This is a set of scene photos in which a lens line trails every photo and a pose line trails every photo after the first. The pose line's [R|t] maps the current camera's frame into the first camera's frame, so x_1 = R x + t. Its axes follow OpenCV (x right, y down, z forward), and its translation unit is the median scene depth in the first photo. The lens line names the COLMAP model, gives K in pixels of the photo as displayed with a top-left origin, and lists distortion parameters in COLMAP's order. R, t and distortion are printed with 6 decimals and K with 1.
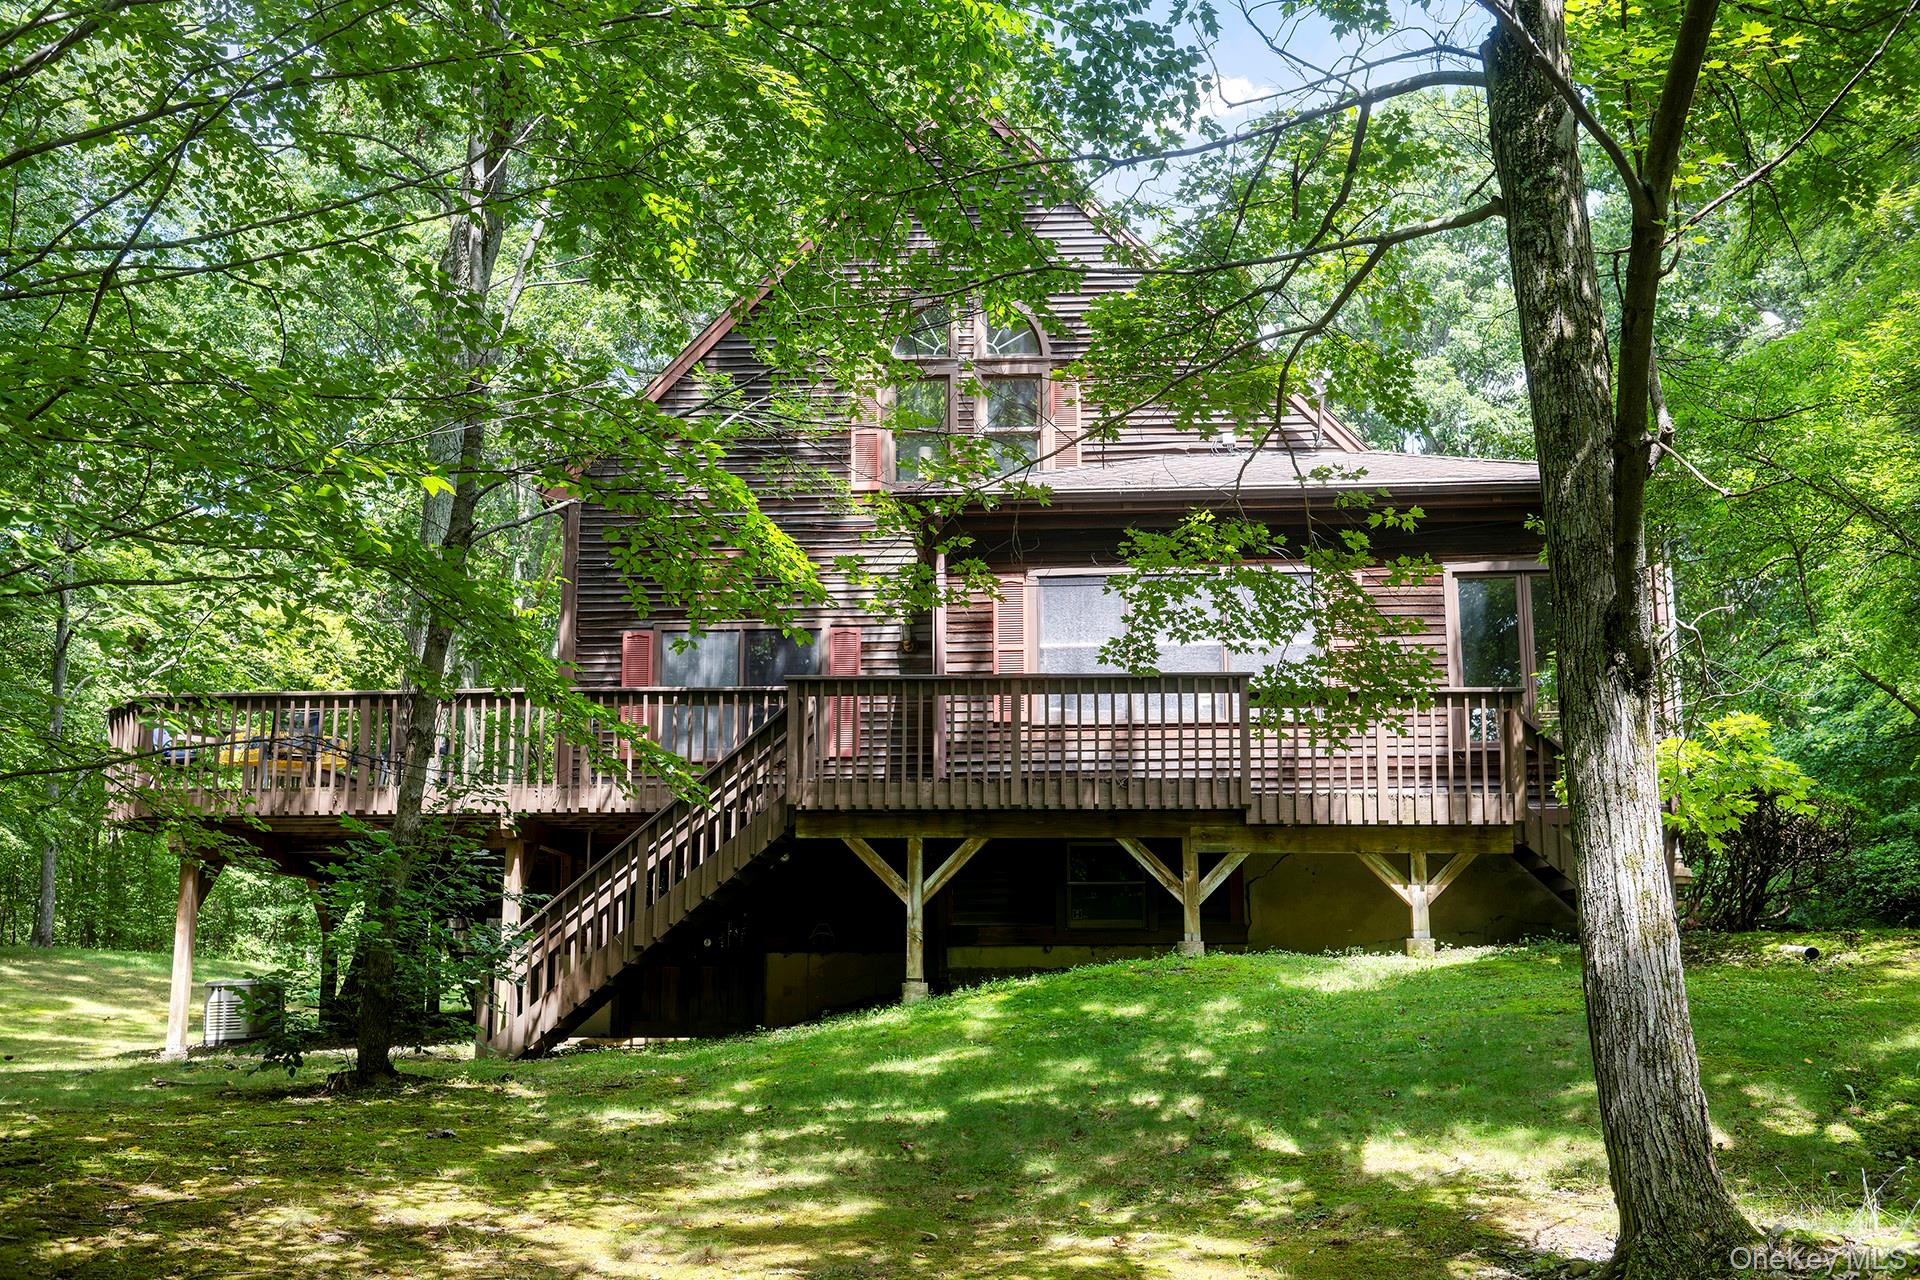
lens RADIAL K [[1887.2, 0, 958.8], [0, 1887.2, 668.4], [0, 0, 1]] dist [-0.007927, -0.004927]
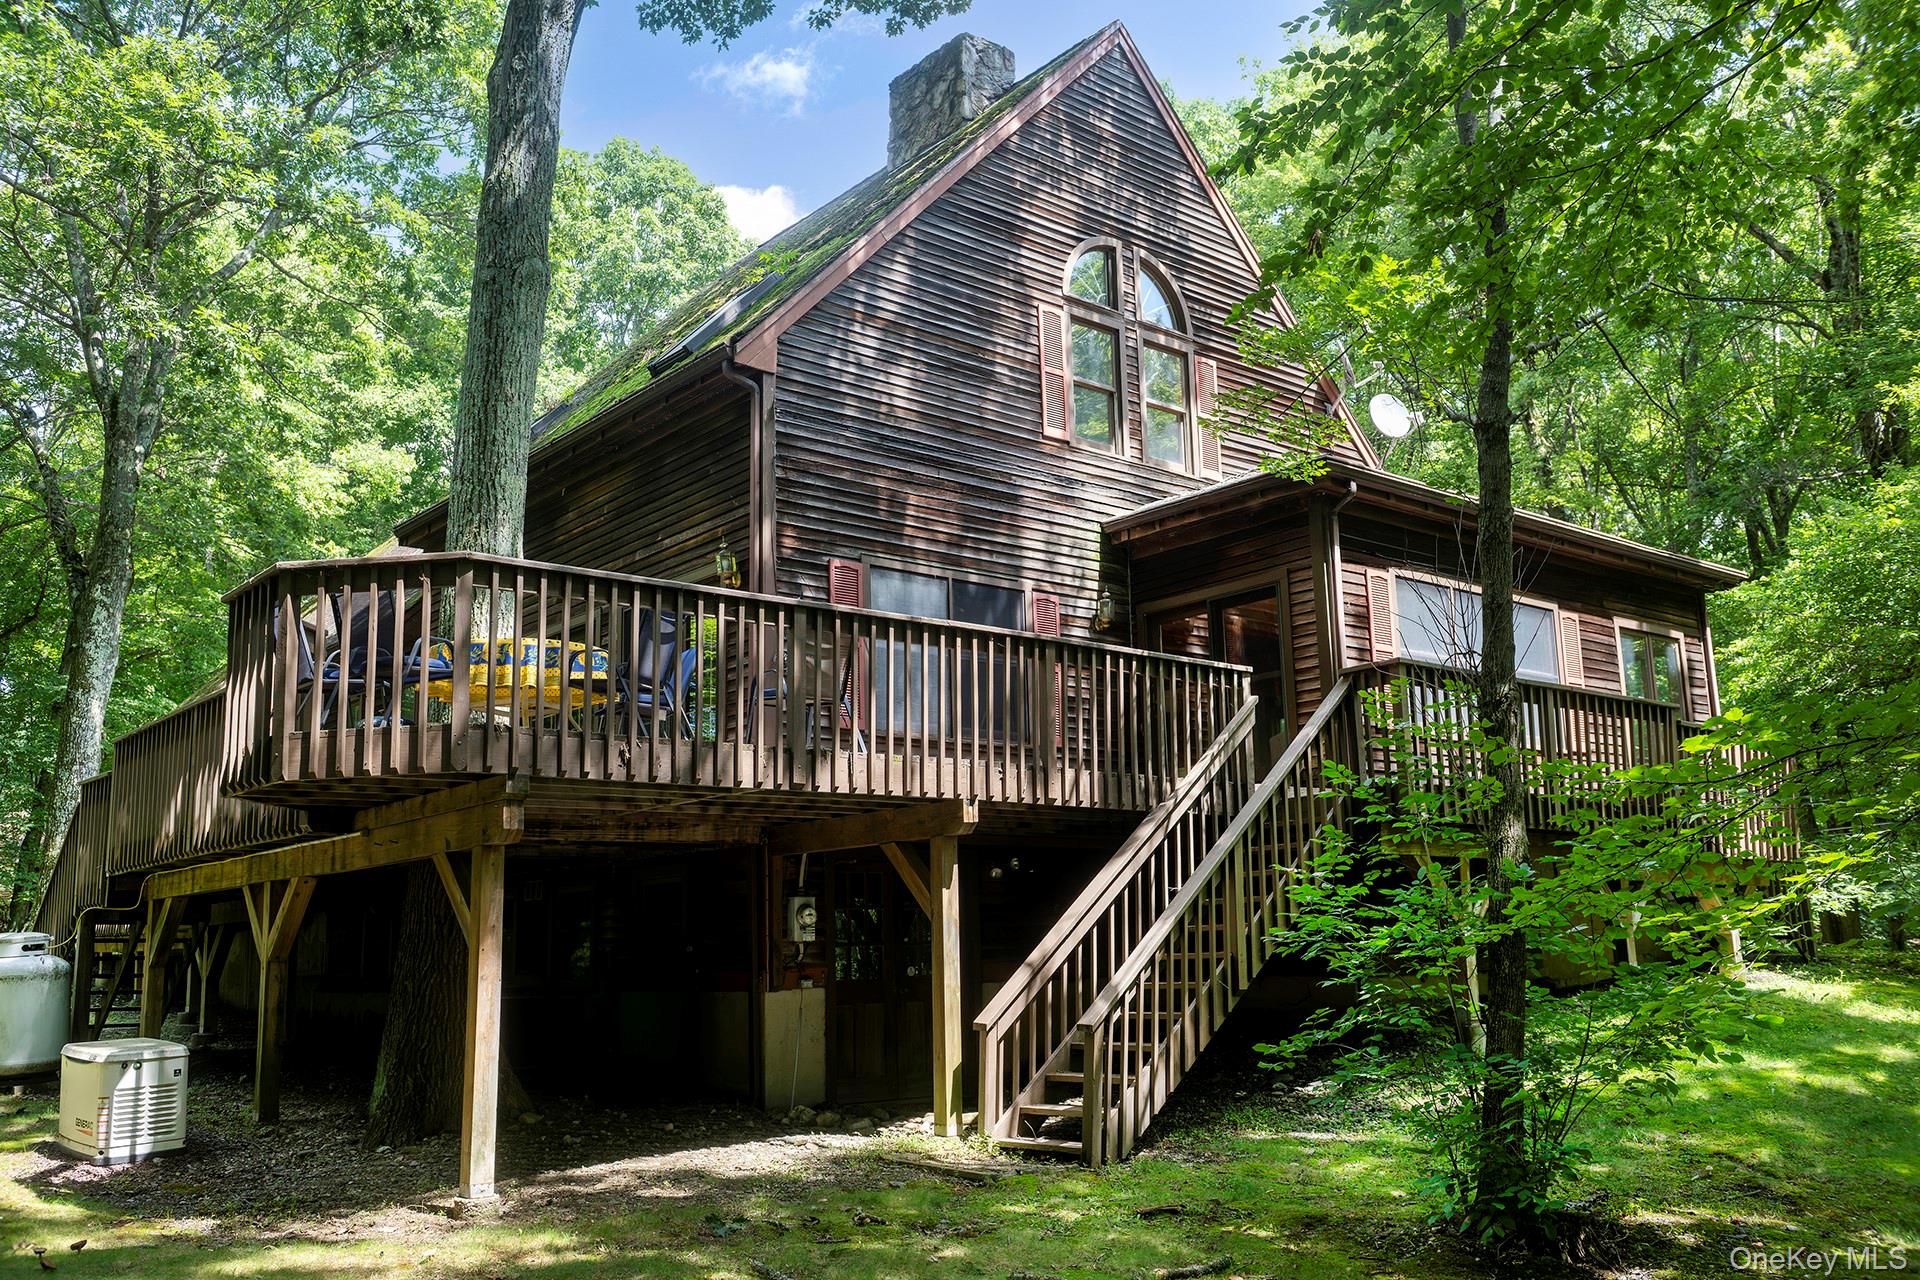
lens RADIAL K [[1625.2, 0, 960.0], [0, 1625.2, 640.0], [0, 0, 1]] dist [-0.006809, -0.009157]
pose [[0.728073, 0.116802, 0.675475, -0.581686], [-0.101549, 0.992882, -0.062230, 0.048575], [-0.677936, -0.023286, 0.734752, 0.488808]]
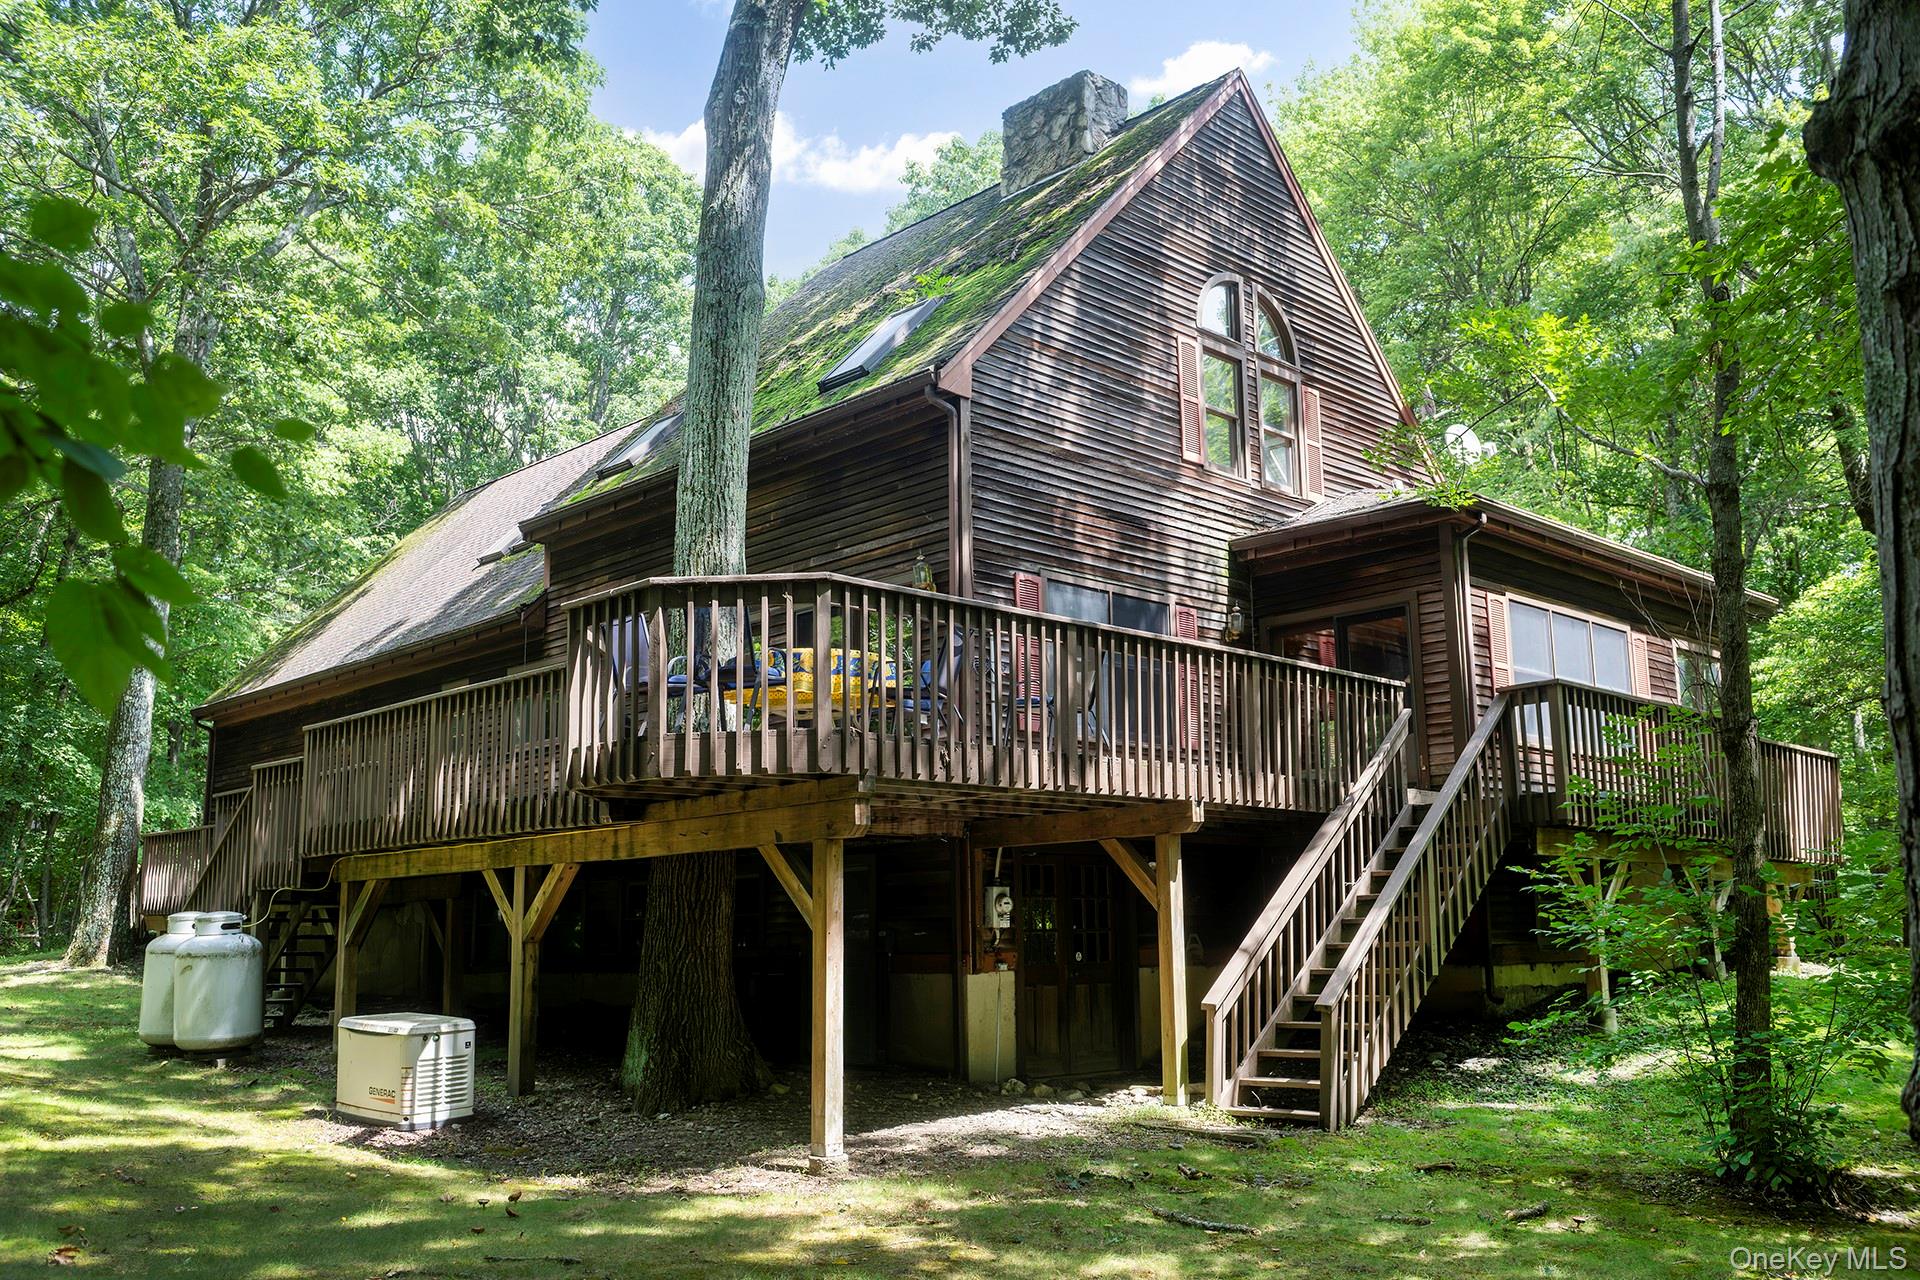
lens RADIAL K [[1630.0, 0, 962.2], [0, 1630.0, 645.3], [0, 0, 1]] dist [-0.008332, -0.007212]
pose [[0.675971, 0.125106, 0.726231, -0.705903], [-0.120404, 0.990991, -0.058645, 0.056006], [-0.727025, -0.047799, 0.684945, 0.538631]]
